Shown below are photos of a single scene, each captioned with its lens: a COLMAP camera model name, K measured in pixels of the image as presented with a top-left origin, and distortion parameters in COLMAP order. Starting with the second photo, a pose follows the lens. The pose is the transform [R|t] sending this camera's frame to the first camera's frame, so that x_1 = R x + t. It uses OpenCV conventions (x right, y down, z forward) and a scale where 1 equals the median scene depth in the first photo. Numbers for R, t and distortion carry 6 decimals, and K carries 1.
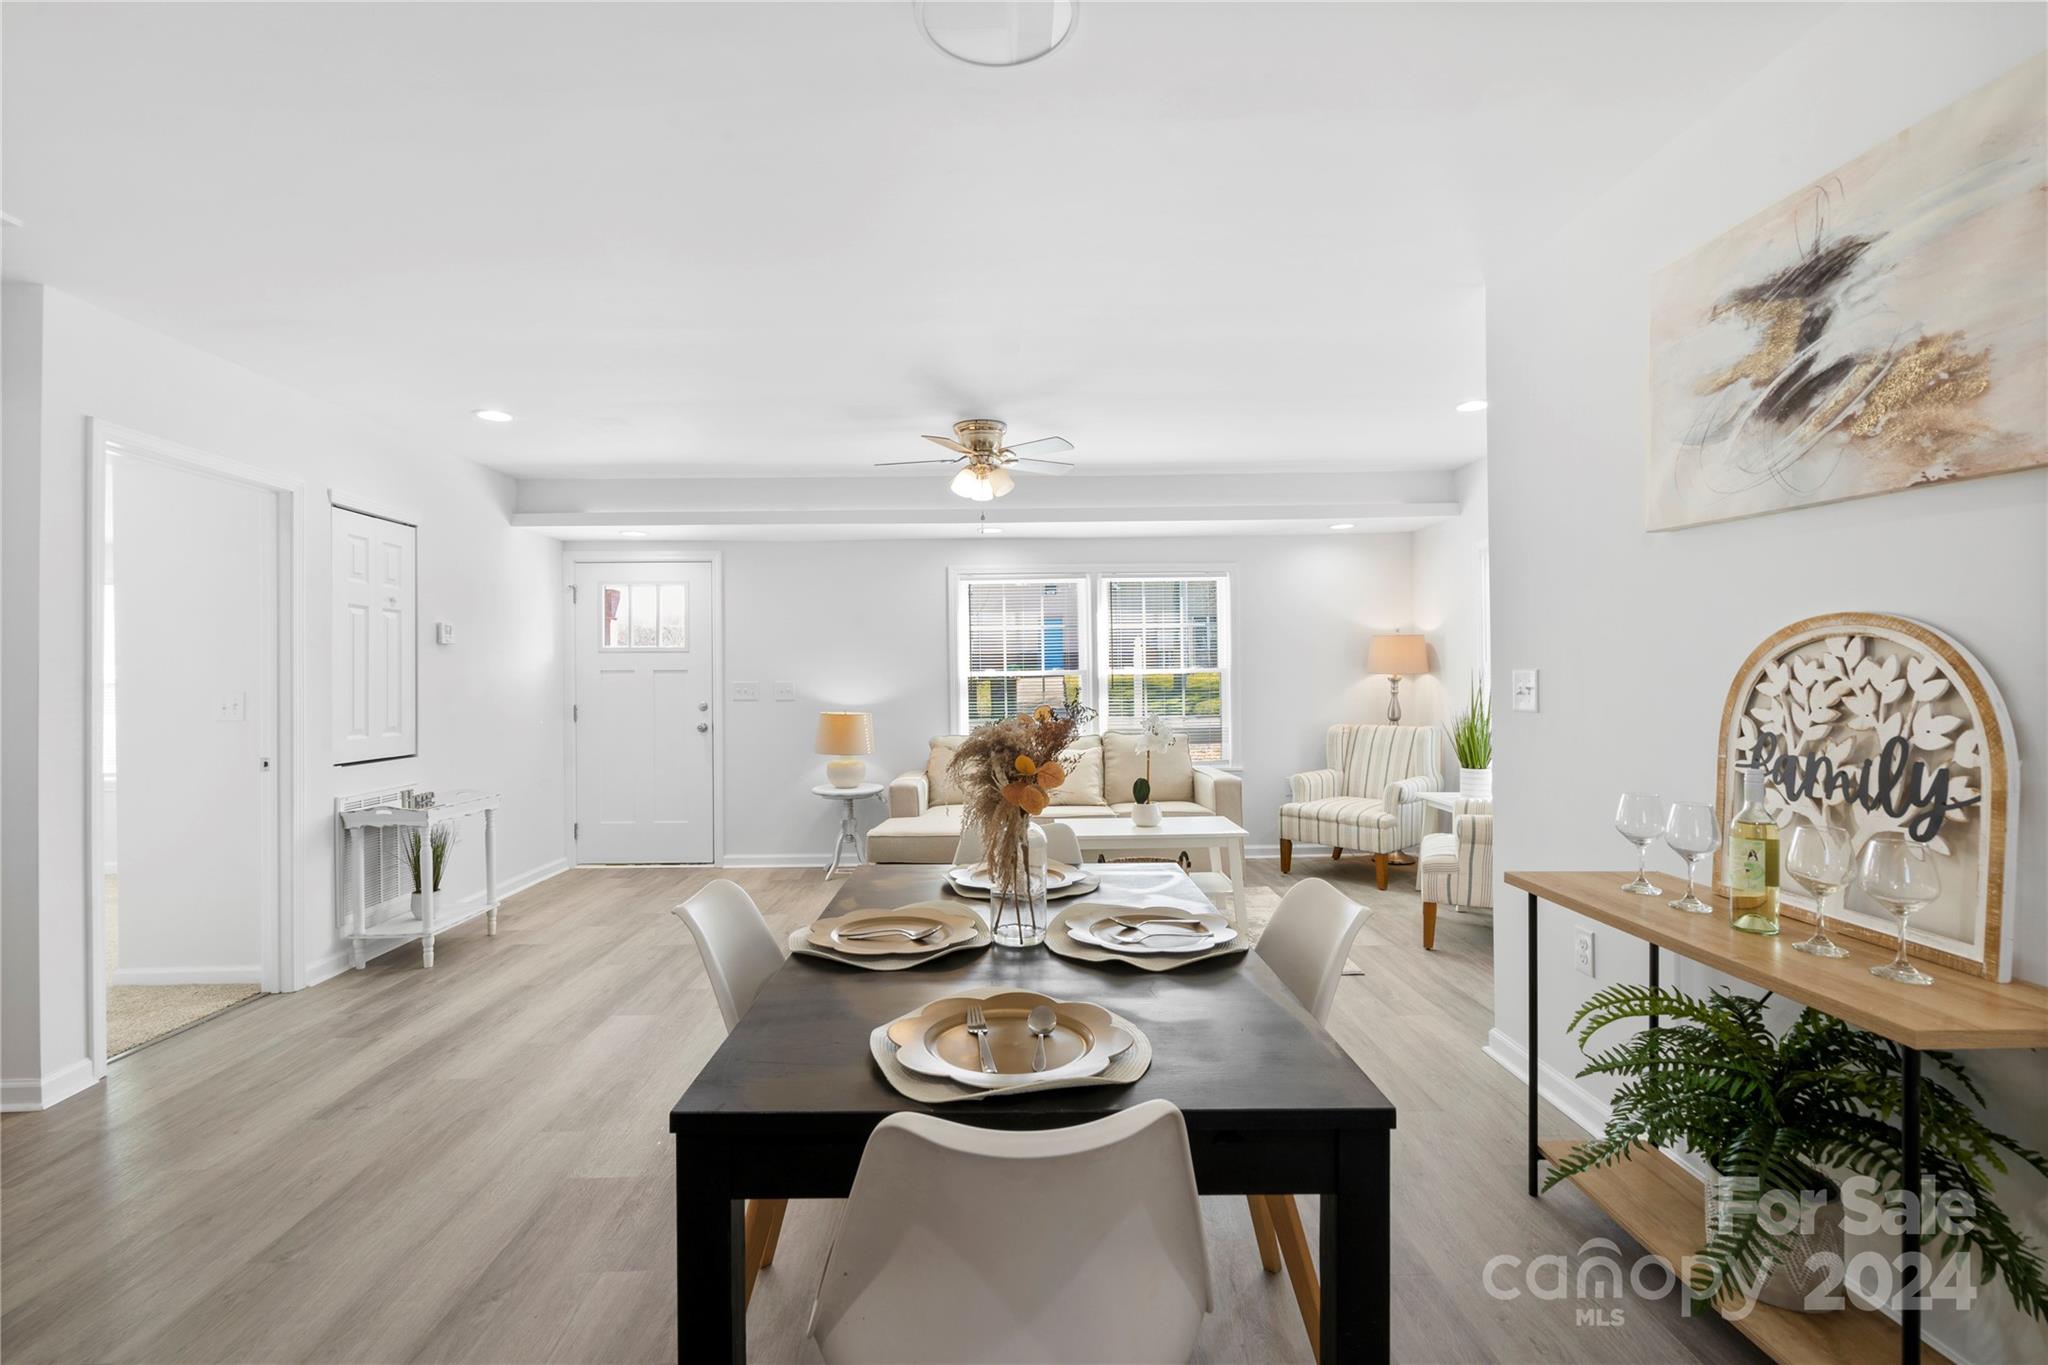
lens RADIAL K [[952.2, 0, 1016.9], [0, 952.2, 674.4], [0, 0, 1]] dist [-0.003949, 0.002597]
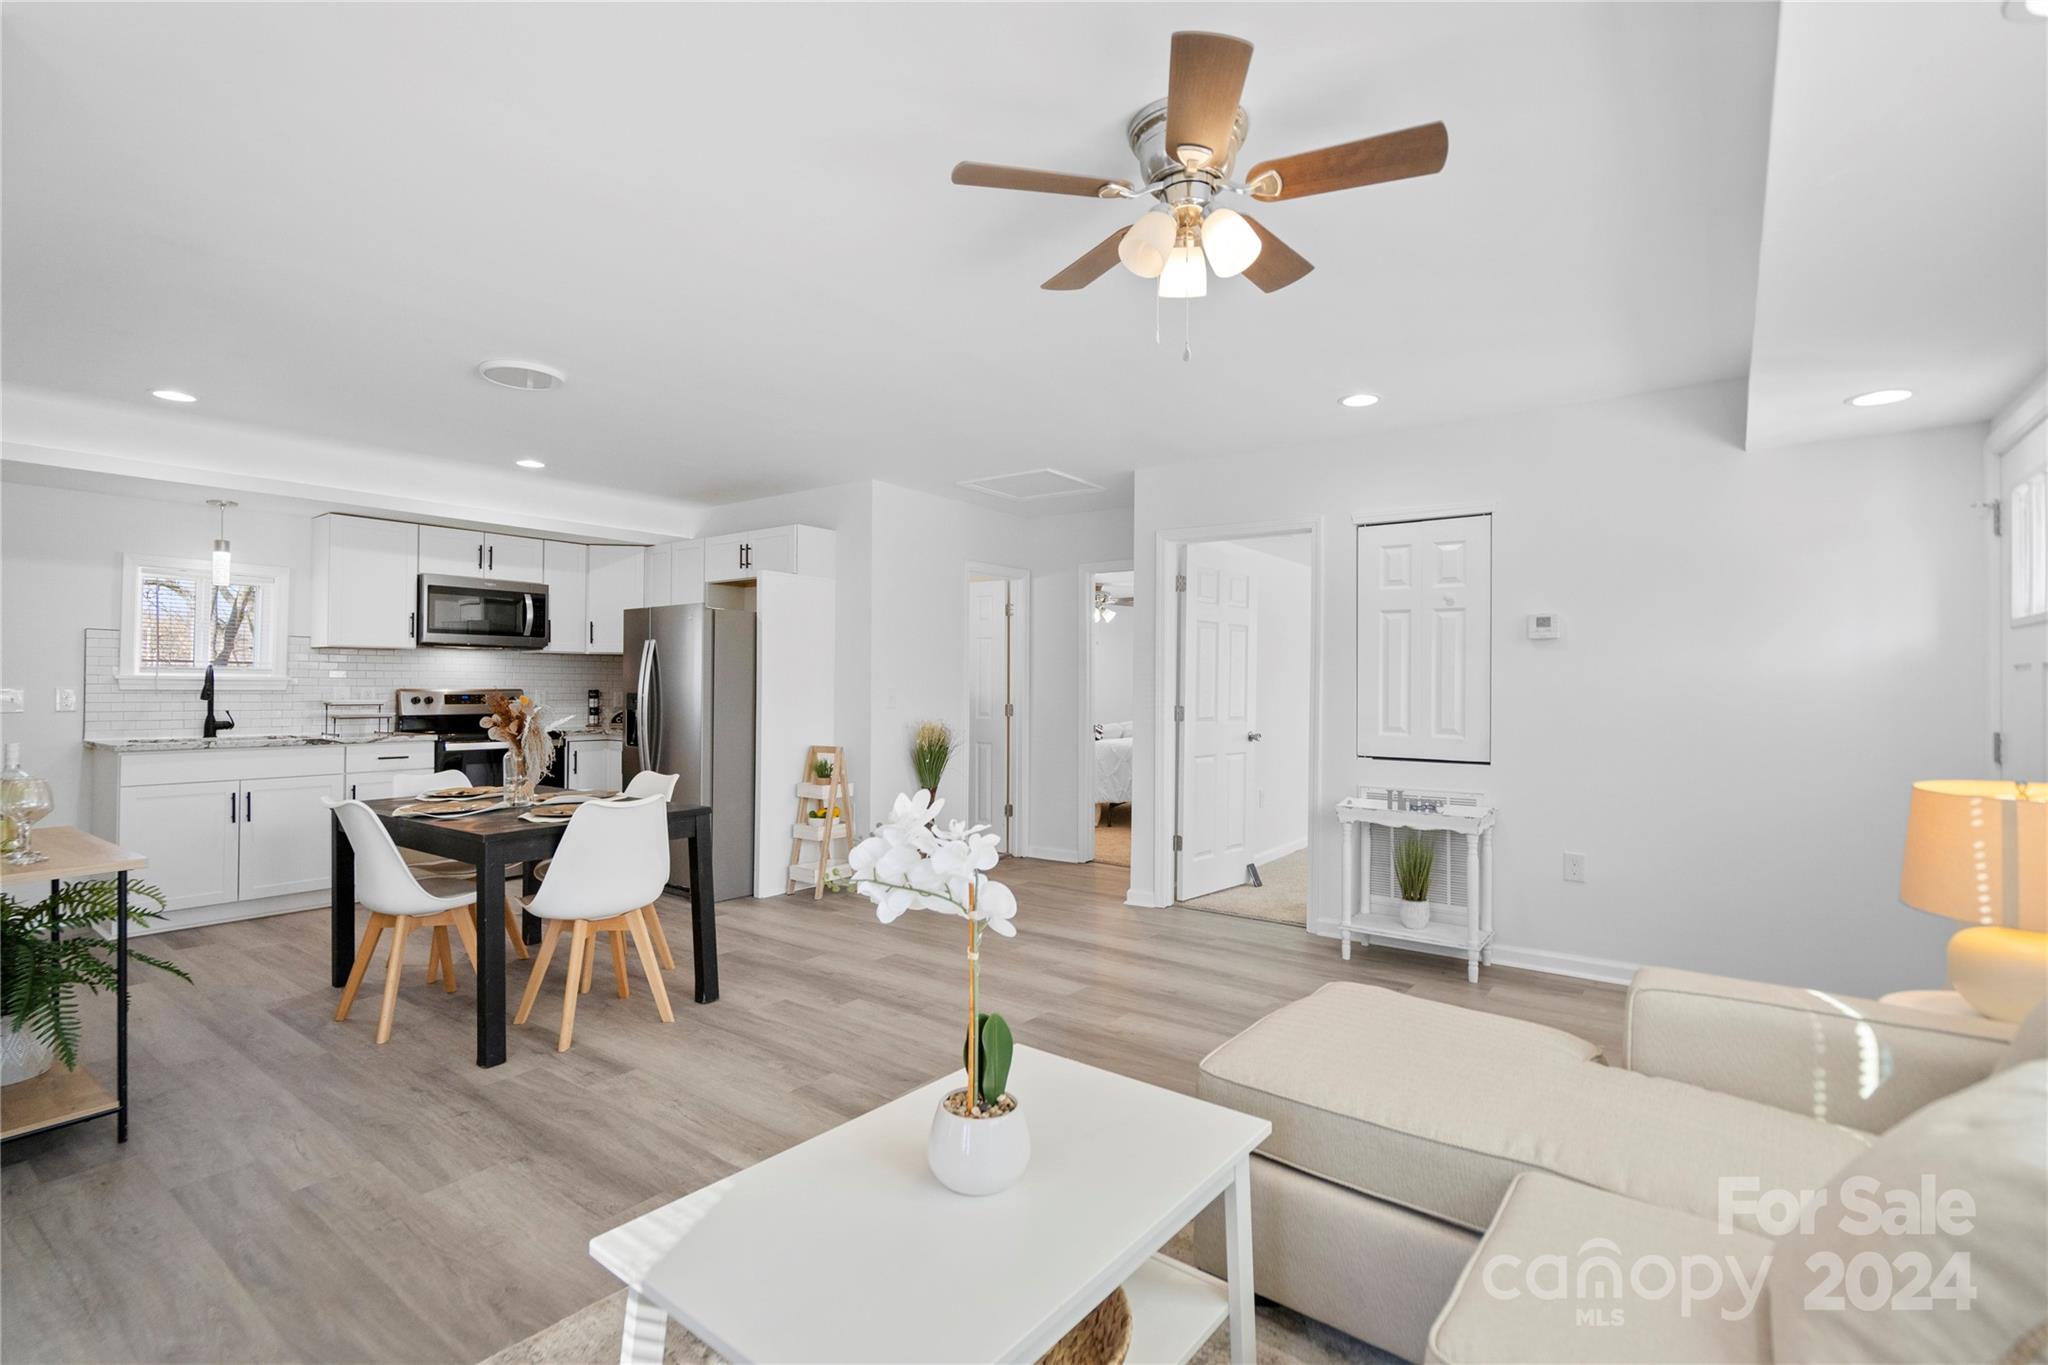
lens RADIAL K [[952.2, 0, 1011.7], [0, 952.2, 666.9], [0, 0, 1]] dist [-0.003949, 0.002597]
pose [[-0.620383, -0.006773, -0.784270, 0.438334], [0.004793, 0.999911, -0.012427, 0.001503], [0.784284, -0.011468, -0.620296, 1.422009]]
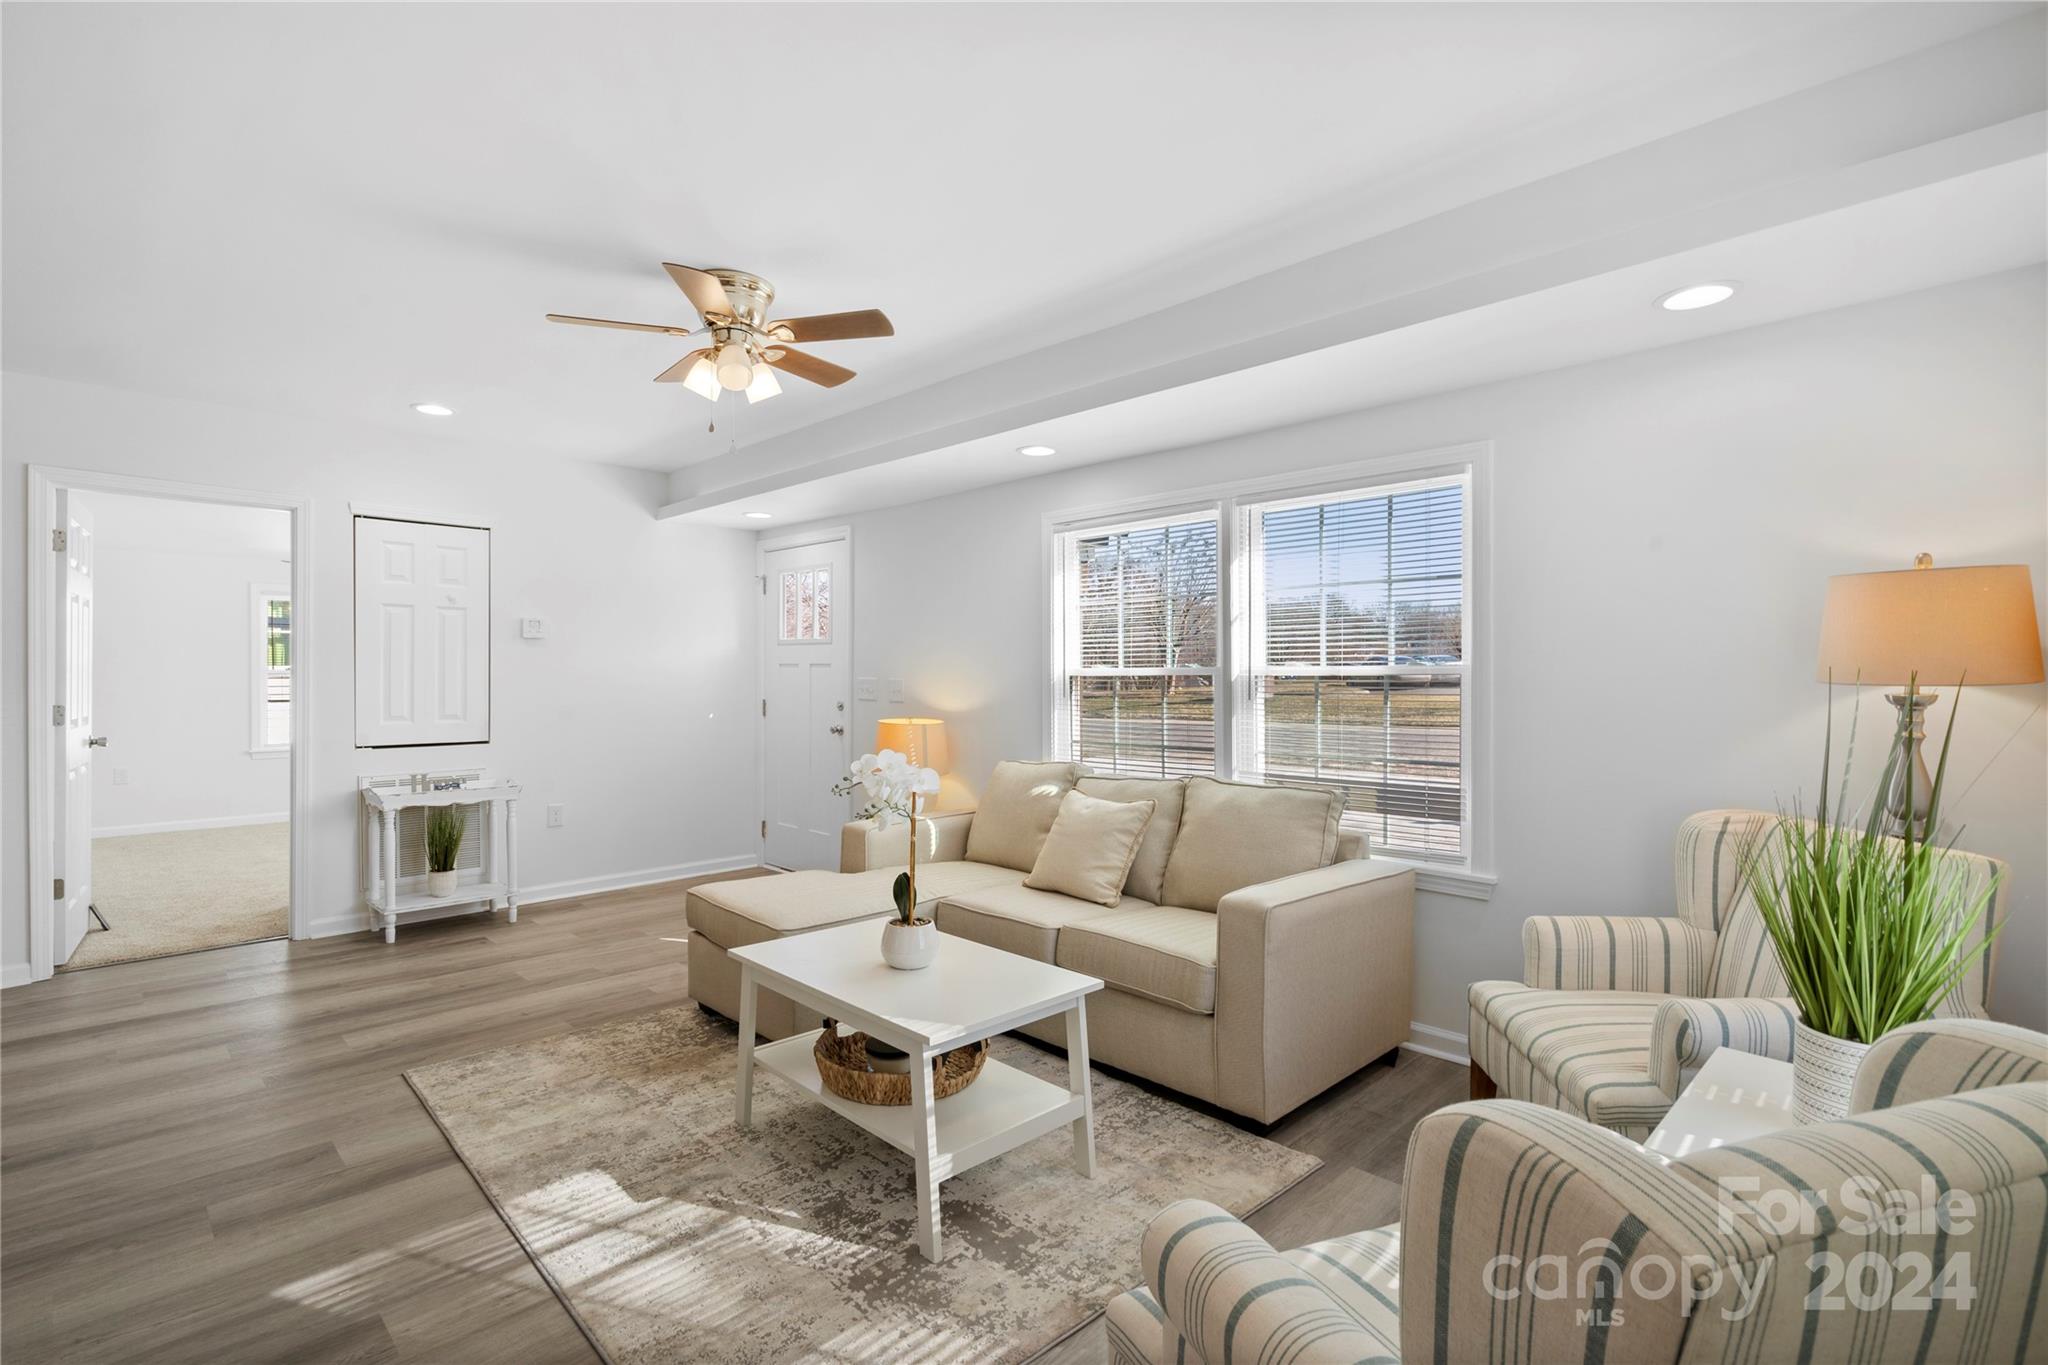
lens RADIAL K [[952.2, 0, 1017.7], [0, 952.2, 684.5], [0, 0, 1]] dist [-0.003949, 0.002597]
pose [[0.695373, 0.019190, -0.718393, 0.652556], [-0.007248, 0.999780, 0.019691, -0.006582], [0.718612, -0.008486, 0.695359, 0.803923]]
